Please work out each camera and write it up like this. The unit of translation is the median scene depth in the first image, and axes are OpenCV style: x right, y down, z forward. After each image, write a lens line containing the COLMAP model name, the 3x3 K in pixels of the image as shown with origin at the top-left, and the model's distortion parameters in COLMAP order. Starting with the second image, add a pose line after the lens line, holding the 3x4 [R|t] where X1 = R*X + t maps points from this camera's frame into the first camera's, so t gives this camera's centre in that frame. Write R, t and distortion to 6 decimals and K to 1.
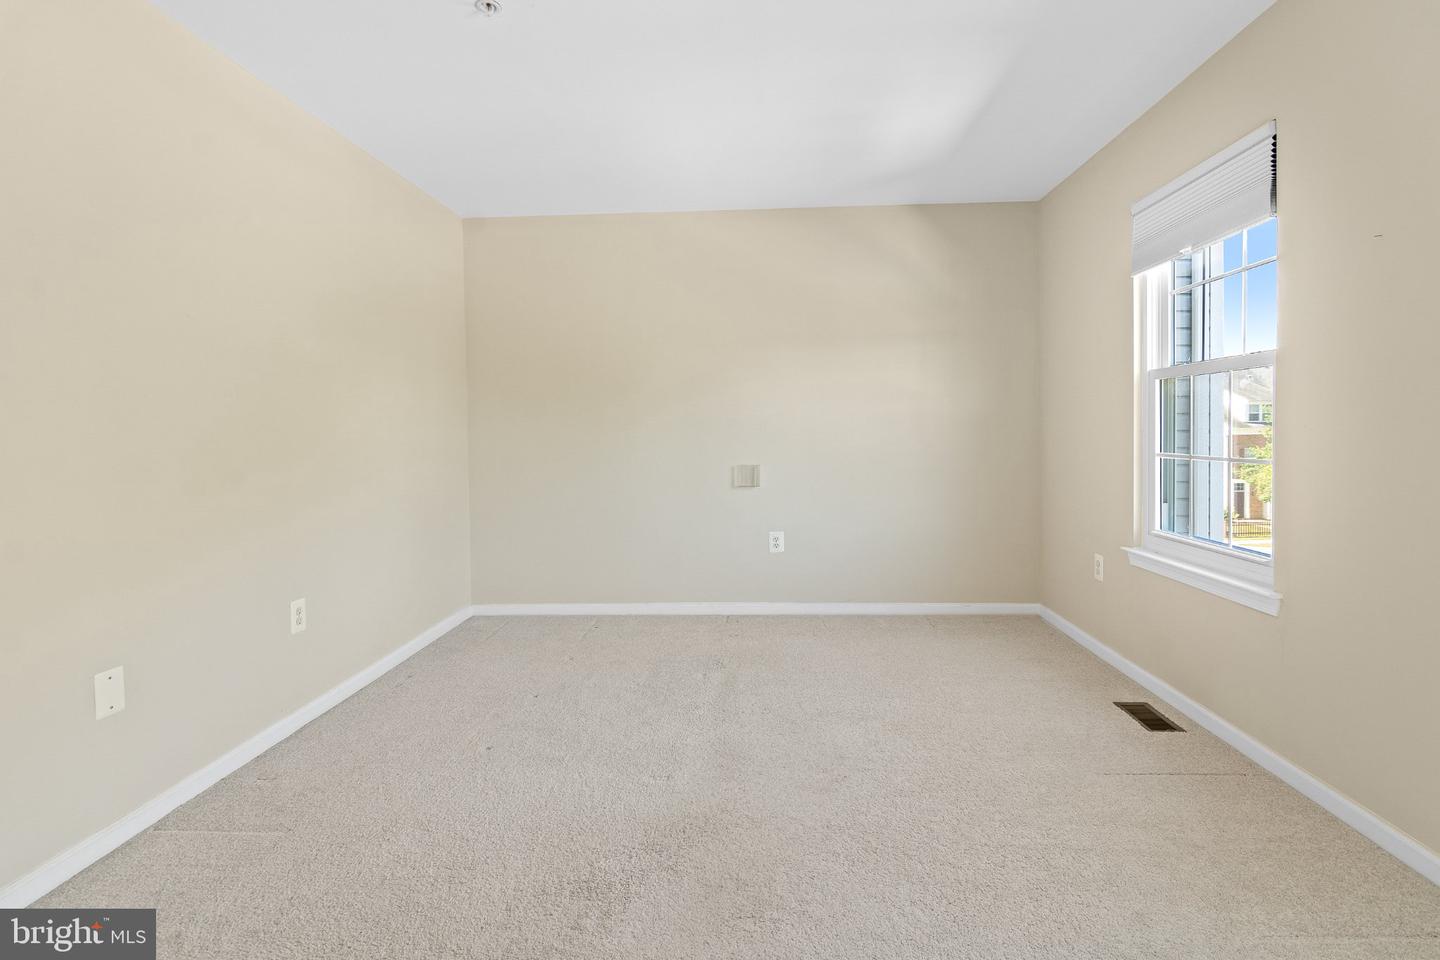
lens RADIAL K [[699.5, 0, 720.7], [0, 699.5, 477.1], [0, 0, 1]] dist [-0.010345, -0.002553]
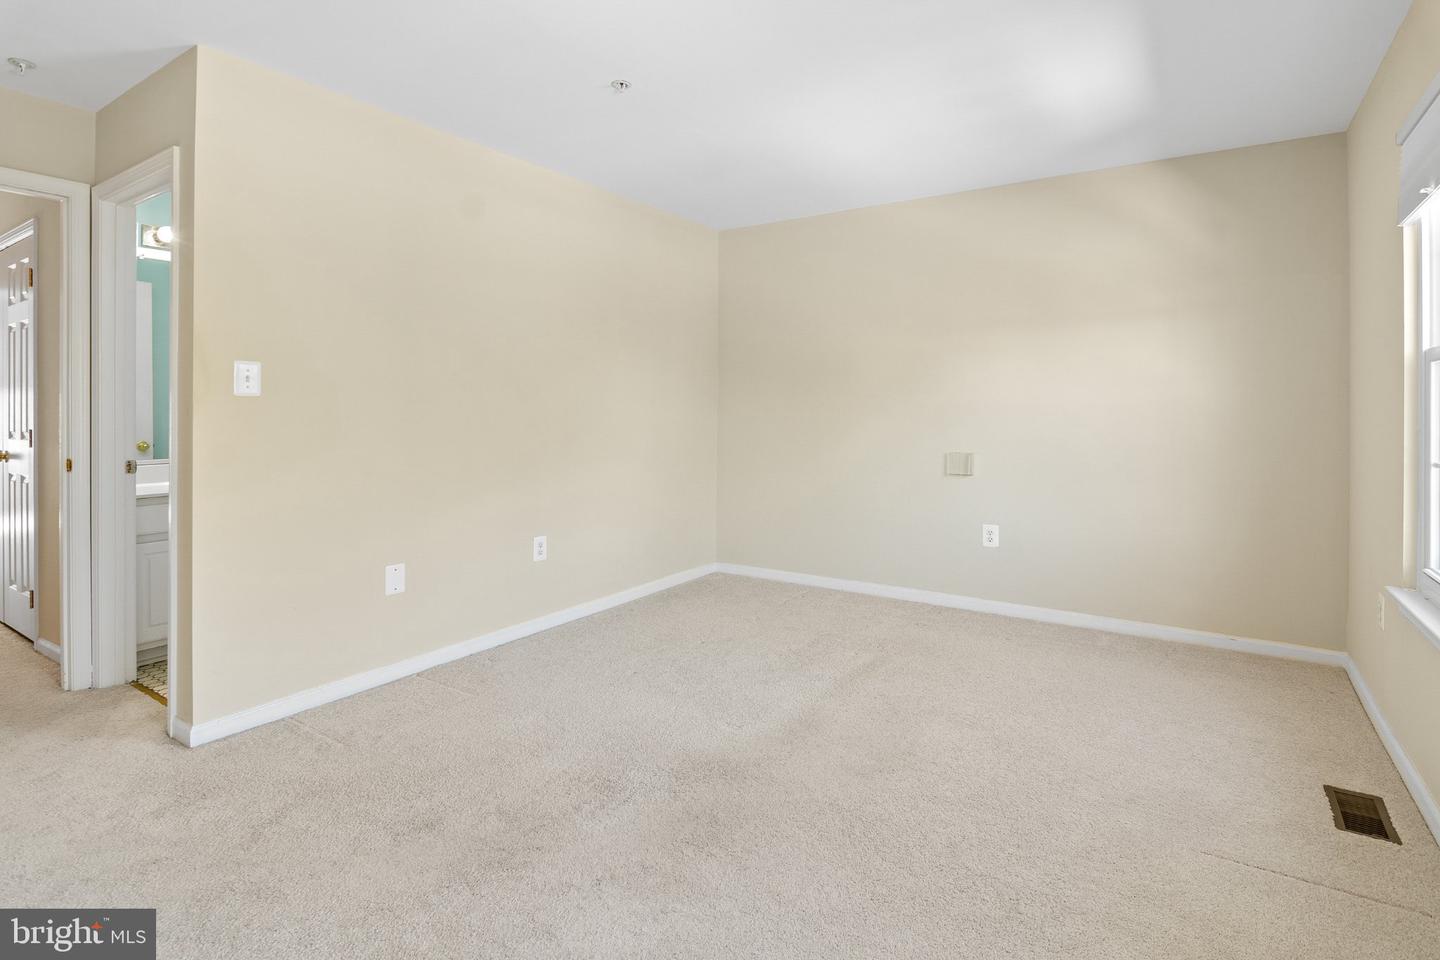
lens RADIAL K [[699.5, 0, 736.6], [0, 699.5, 439.9], [0, 0, 1]] dist [-0.010345, -0.002553]
pose [[0.867268, 0.038638, -0.496341, 0.343392], [-0.049880, 0.998711, -0.009411, -0.014613], [0.495337, 0.032919, 0.868077, 0.008342]]
